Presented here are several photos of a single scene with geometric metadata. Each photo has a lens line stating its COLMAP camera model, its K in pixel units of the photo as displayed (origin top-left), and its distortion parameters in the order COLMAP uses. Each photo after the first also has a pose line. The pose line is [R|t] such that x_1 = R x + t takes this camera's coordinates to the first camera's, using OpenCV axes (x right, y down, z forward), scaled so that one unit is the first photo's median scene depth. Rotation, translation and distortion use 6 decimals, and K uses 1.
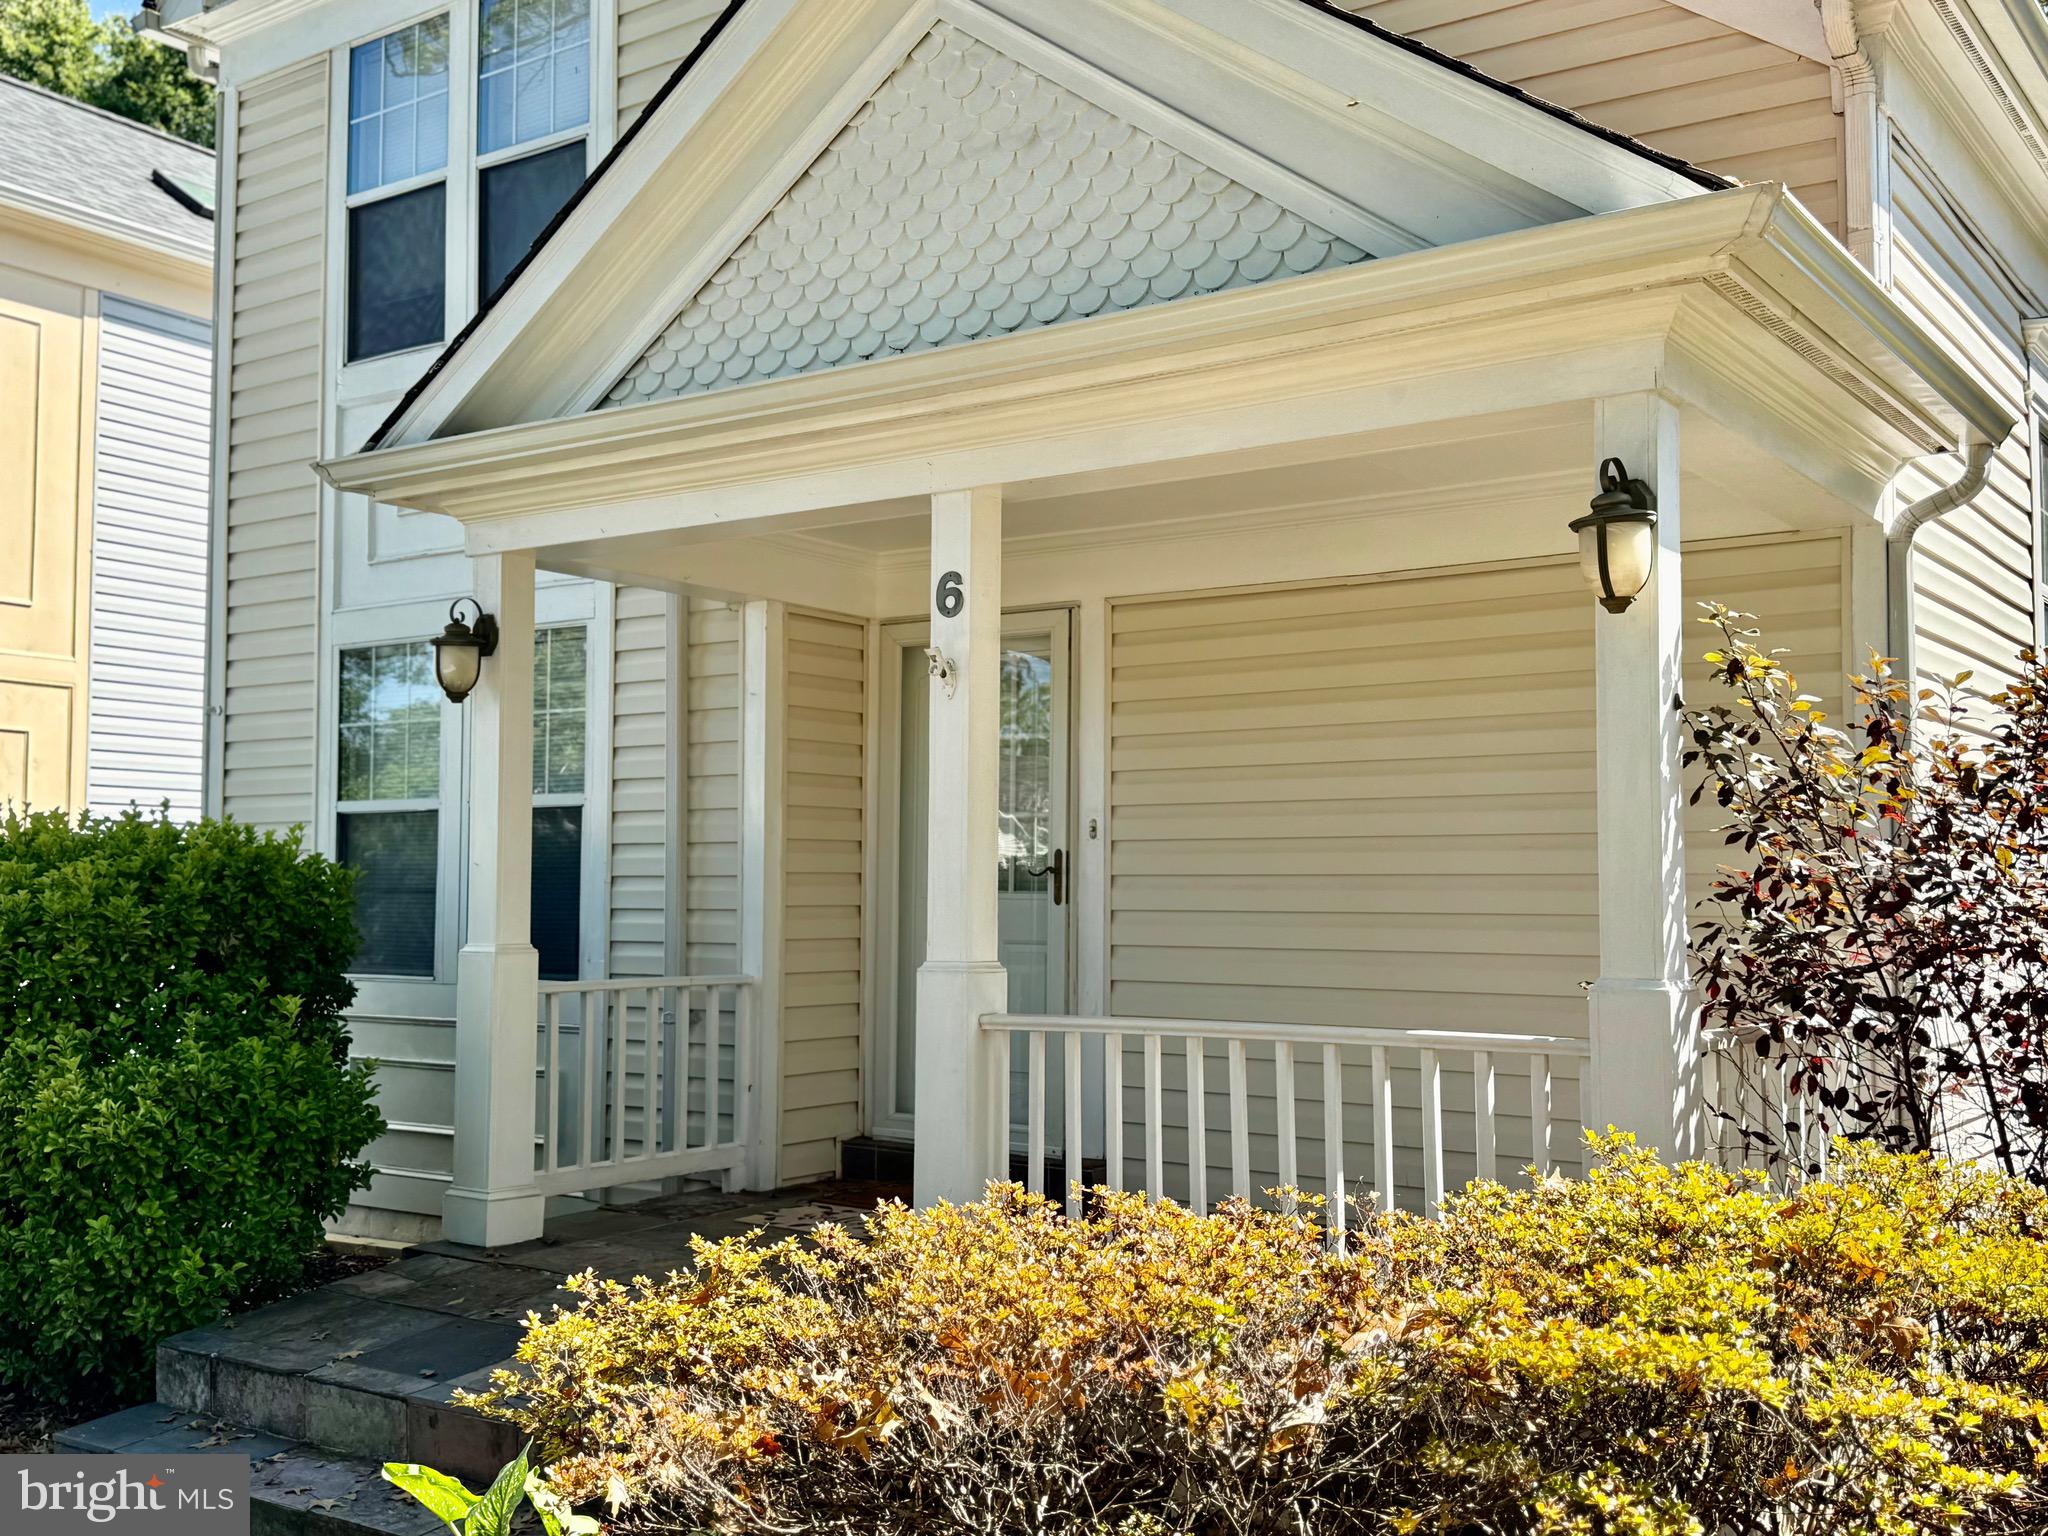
lens RADIAL K [[2059.6, 0, 1009.3], [0, 2059.6, 786.1], [0, 0, 1]] dist [-0.000442, 0.000000]
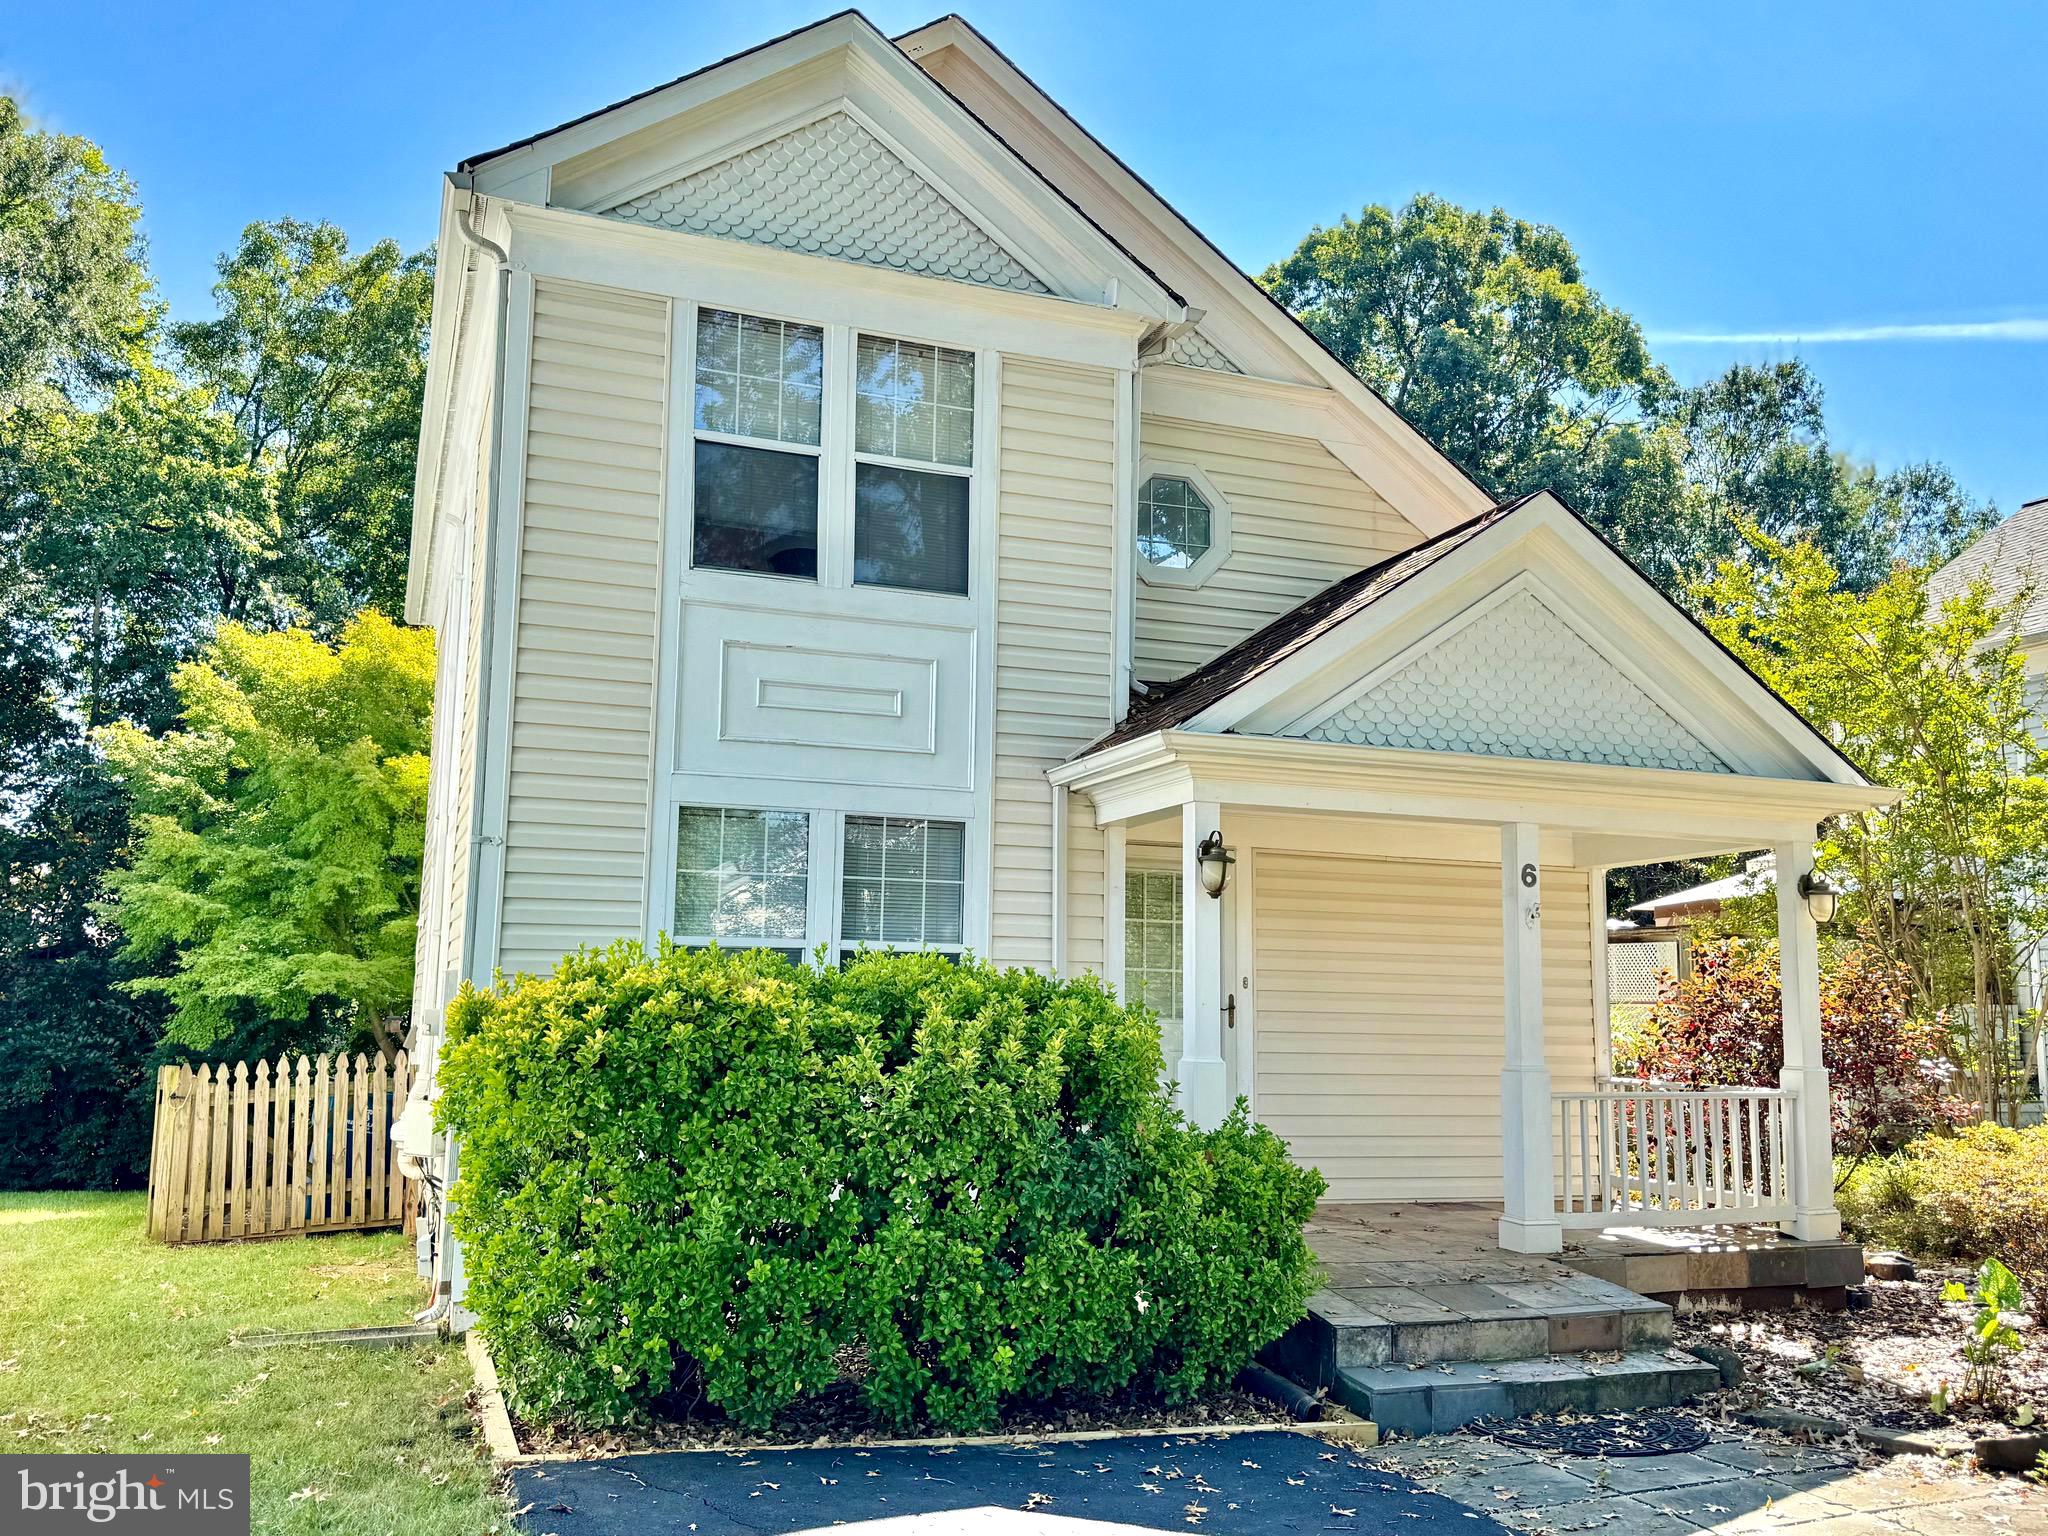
lens RADIAL K [[1682.3, 0, 1004.4], [0, 1682.3, 765.6], [0, 0, 1]] dist [0.052756, -0.064225]
pose [[0.555549, 0.123358, 0.822282, -1.051743], [-0.056930, 0.992256, -0.110394, 0.006782], [-0.829533, 0.014516, 0.558270, 0.321785]]
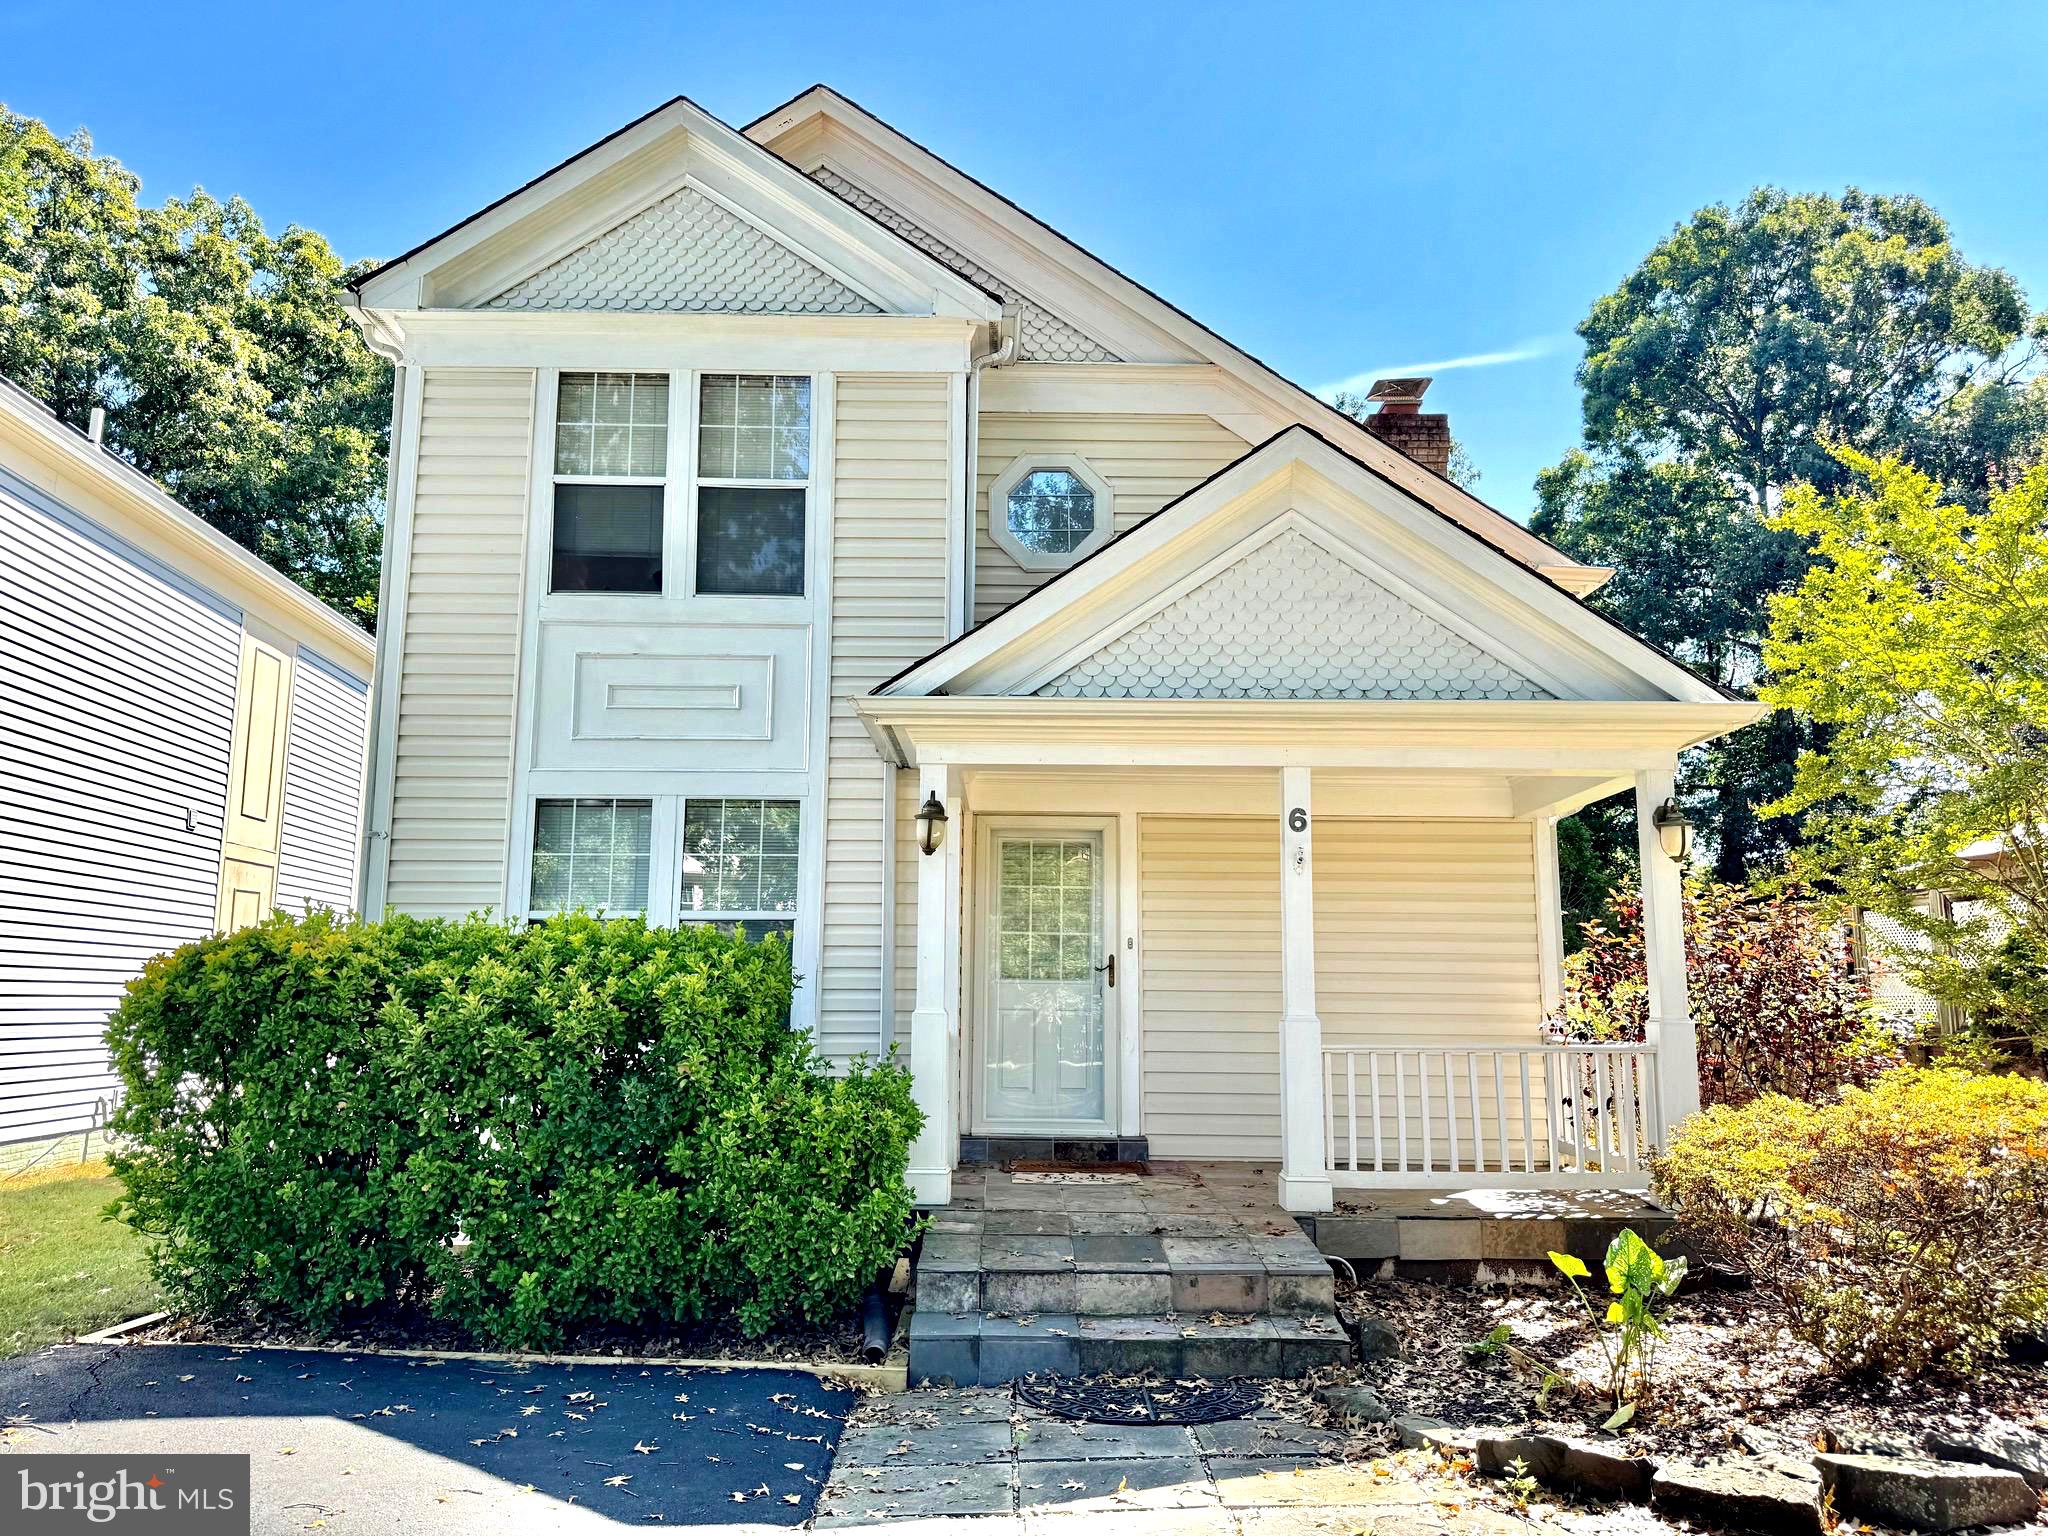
lens RADIAL K [[1435.1, 0, 1014.3], [0, 1435.1, 767.3], [0, 0, 1]] dist [0.029886, -0.031880]
pose [[0.804261, 0.094798, 0.586666, -0.654504], [-0.032700, 0.992759, -0.115589, 0.013768], [-0.593375, 0.073779, 0.801538, 0.050315]]
